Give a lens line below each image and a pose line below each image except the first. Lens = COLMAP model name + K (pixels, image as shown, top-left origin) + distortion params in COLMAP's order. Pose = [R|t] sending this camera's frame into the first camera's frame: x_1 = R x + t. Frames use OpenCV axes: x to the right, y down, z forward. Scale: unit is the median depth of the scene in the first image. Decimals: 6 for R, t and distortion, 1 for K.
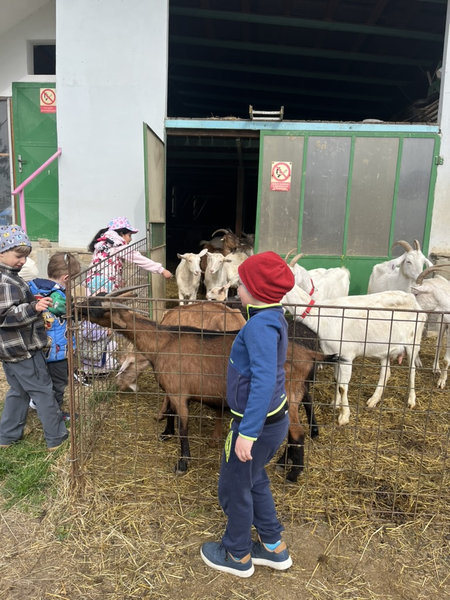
lens RADIAL K [[457.1, 0, 211.5], [0, 457.1, 293.8], [0, 0, 1]] dist [0.054456, -0.084902]
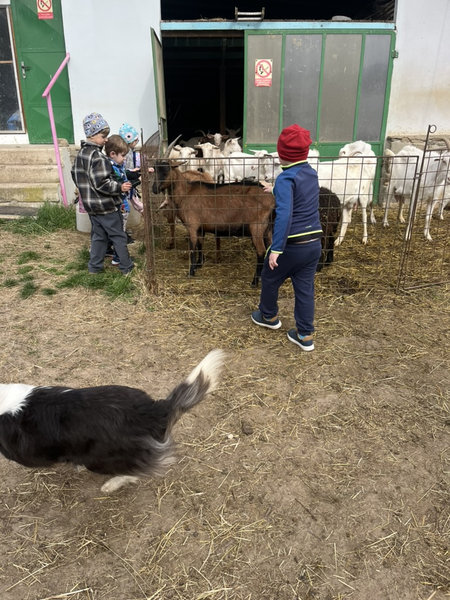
lens RADIAL K [[457.1, 0, 215.2], [0, 457.1, 299.4], [0, 0, 1]] dist [0.054456, -0.084902]
pose [[0.996314, -0.064273, 0.056804, -0.074918], [0.051906, 0.978972, 0.197282, 0.070055], [-0.068289, -0.193606, 0.978700, -0.248184]]
